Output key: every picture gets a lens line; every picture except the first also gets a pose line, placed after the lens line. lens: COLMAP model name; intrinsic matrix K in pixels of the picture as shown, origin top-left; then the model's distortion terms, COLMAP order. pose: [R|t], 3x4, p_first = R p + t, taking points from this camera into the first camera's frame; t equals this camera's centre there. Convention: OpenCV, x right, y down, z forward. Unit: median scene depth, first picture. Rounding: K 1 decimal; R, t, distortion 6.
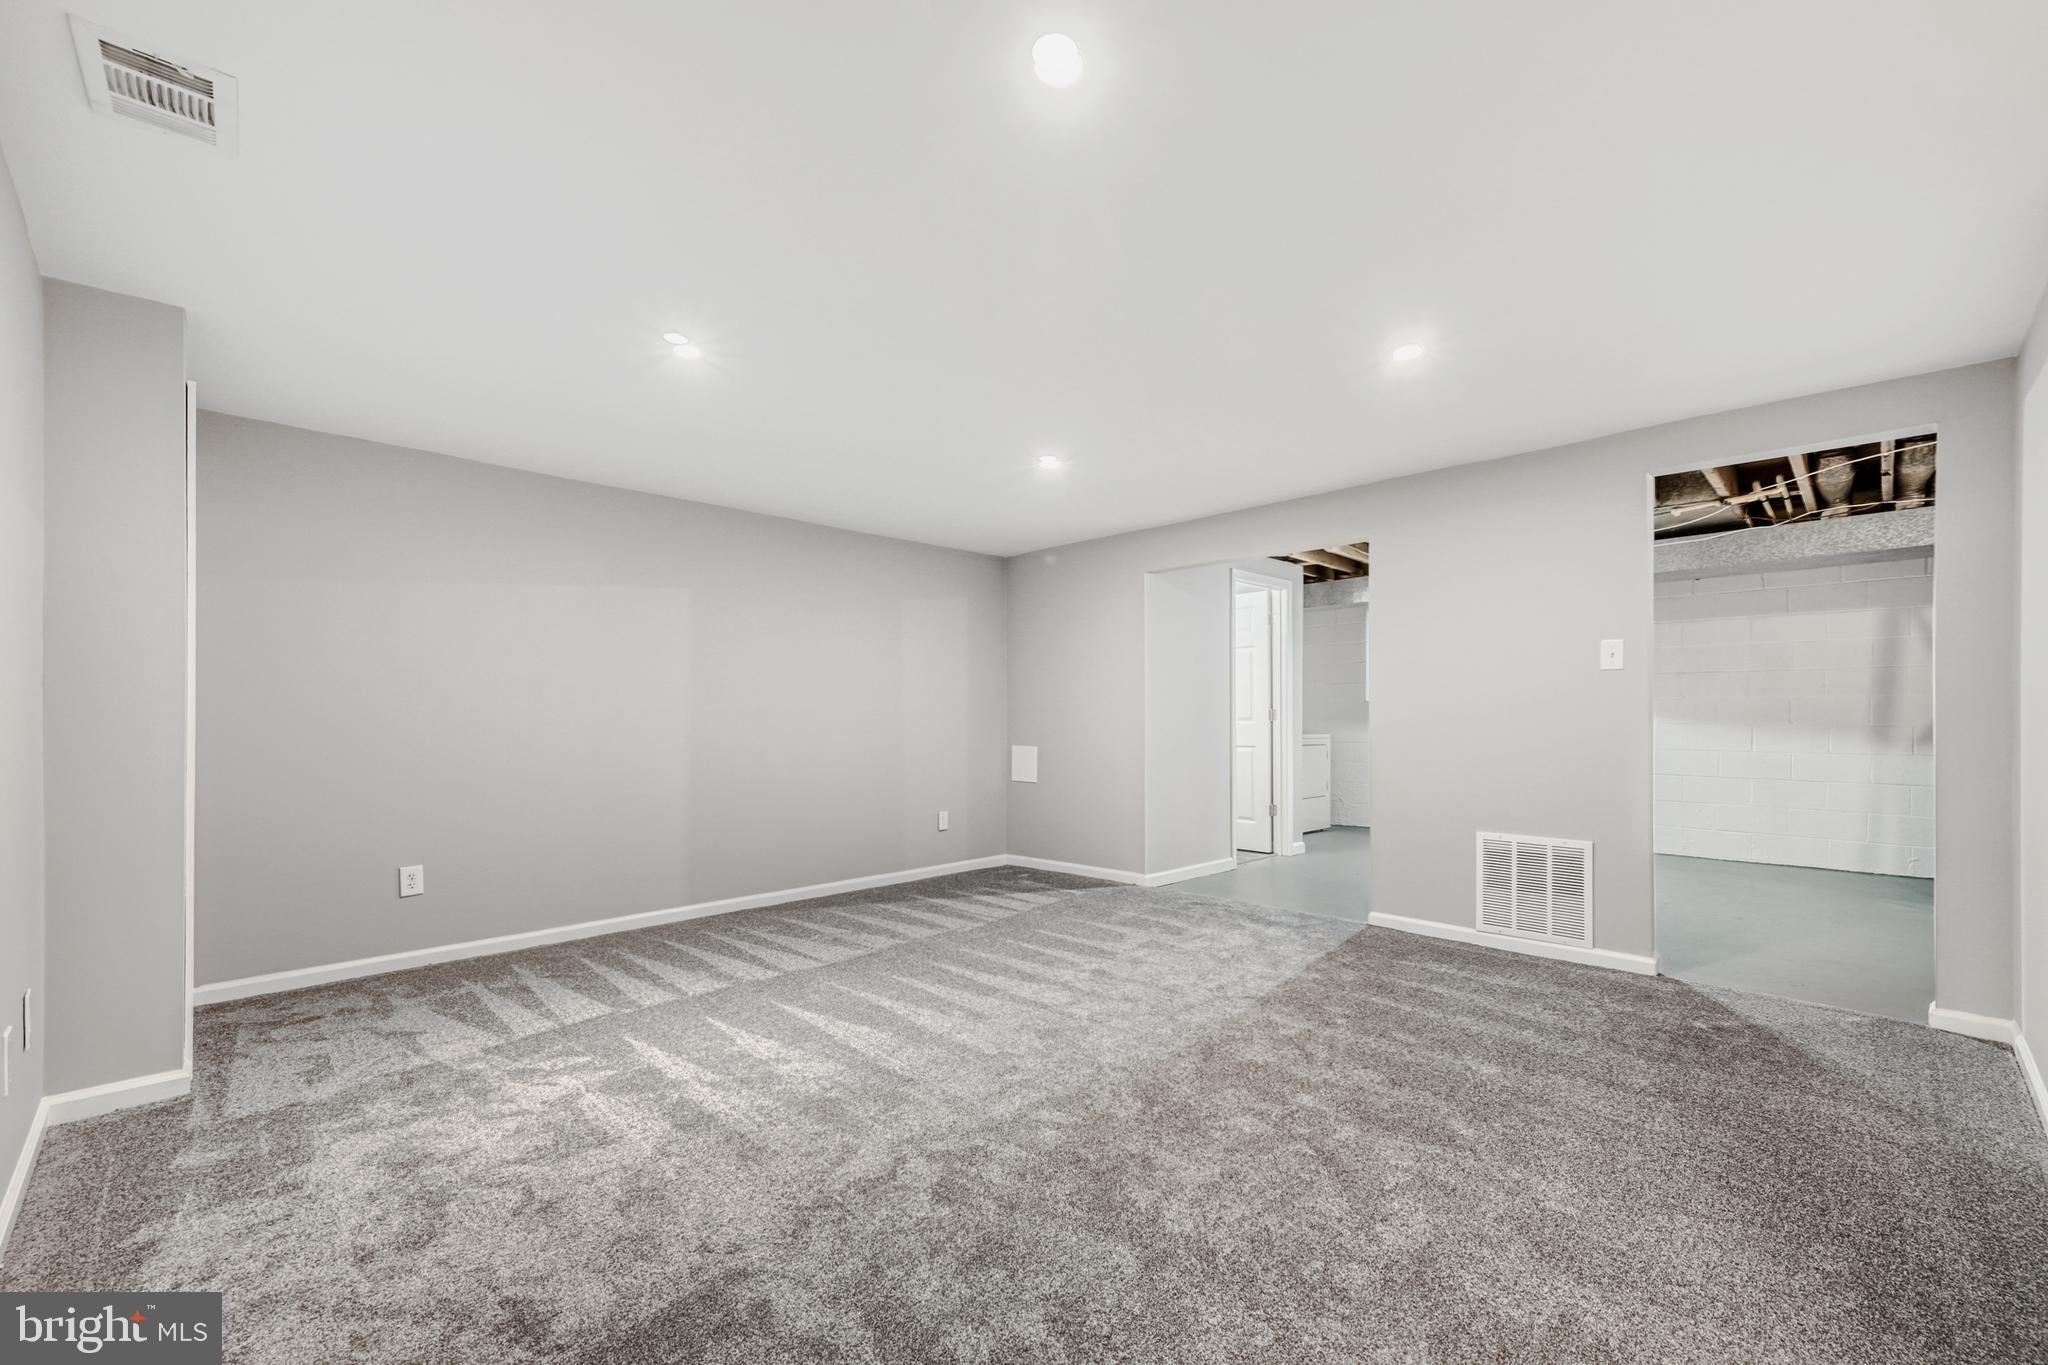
lens RADIAL K [[829.9, 0, 1008.2], [0, 829.9, 721.3], [0, 0, 1]] dist [0.001992, 0.001449]
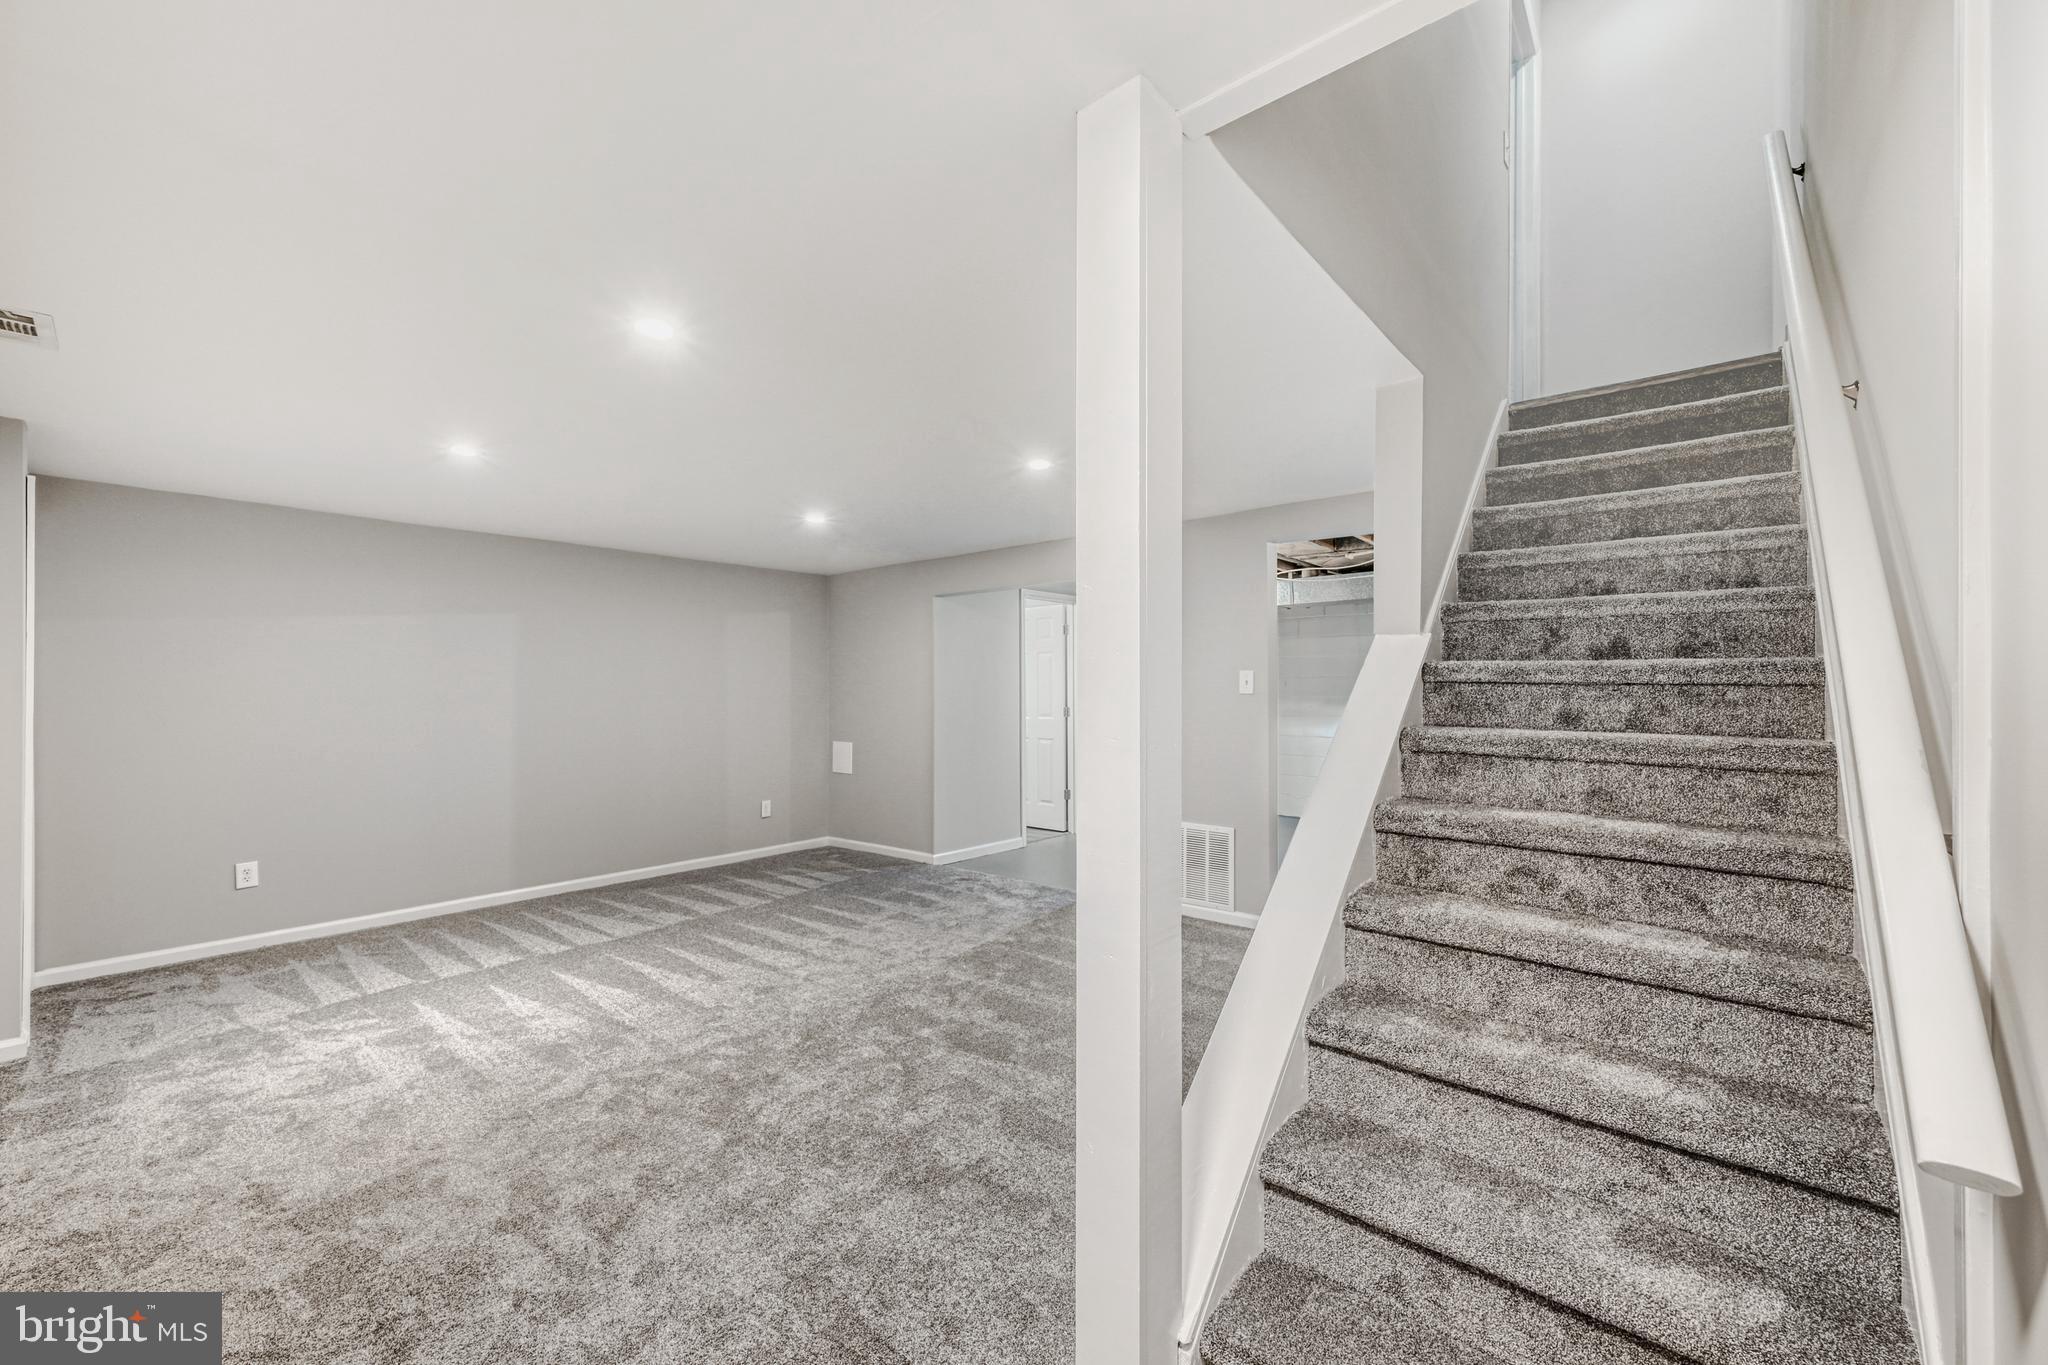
lens RADIAL K [[829.9, 0, 1022.9], [0, 829.9, 684.0], [0, 0, 1]] dist [0.001992, 0.001449]
pose [[0.997403, -0.000878, 0.072021, 0.380672], [0.000941, 0.999999, -0.000846, -0.100062], [-0.072020, 0.000911, 0.997403, -0.325257]]
